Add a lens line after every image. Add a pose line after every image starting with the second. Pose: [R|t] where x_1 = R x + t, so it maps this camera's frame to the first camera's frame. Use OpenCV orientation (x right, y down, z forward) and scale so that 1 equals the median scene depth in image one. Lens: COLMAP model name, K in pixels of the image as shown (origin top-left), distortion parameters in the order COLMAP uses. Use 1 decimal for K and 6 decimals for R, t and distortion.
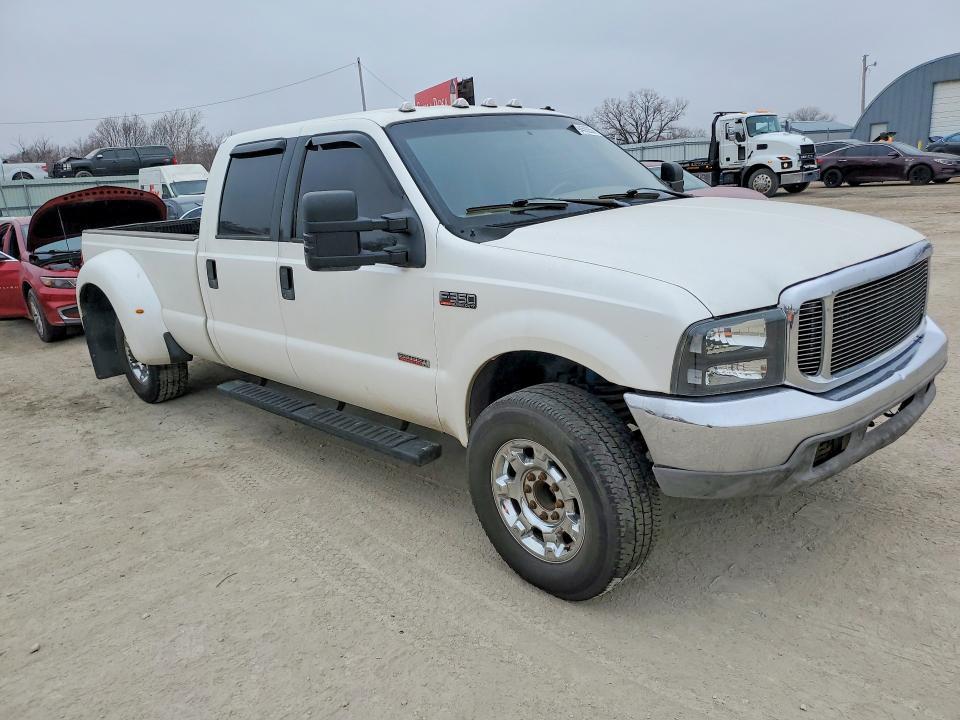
lens RADIAL K [[769.0, 0, 480.0], [0, 769.0, 360.0], [0, 0, 1]] dist [0.009203, 0.012940]
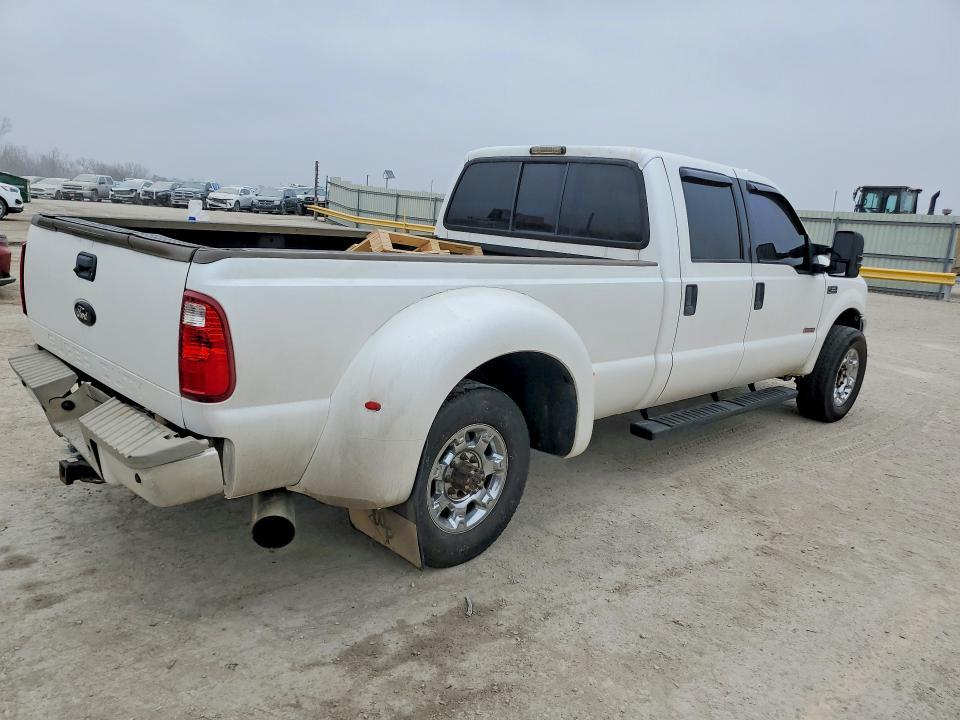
lens RADIAL K [[769.0, 0, 480.0], [0, 769.0, 360.0], [0, 0, 1]] dist [0.009203, 0.012940]
pose [[-0.053746, -0.129483, 0.990124, -1.313401], [0.172027, 0.975531, 0.136912, -0.220698], [-0.983625, 0.177687, -0.030156, 1.337409]]
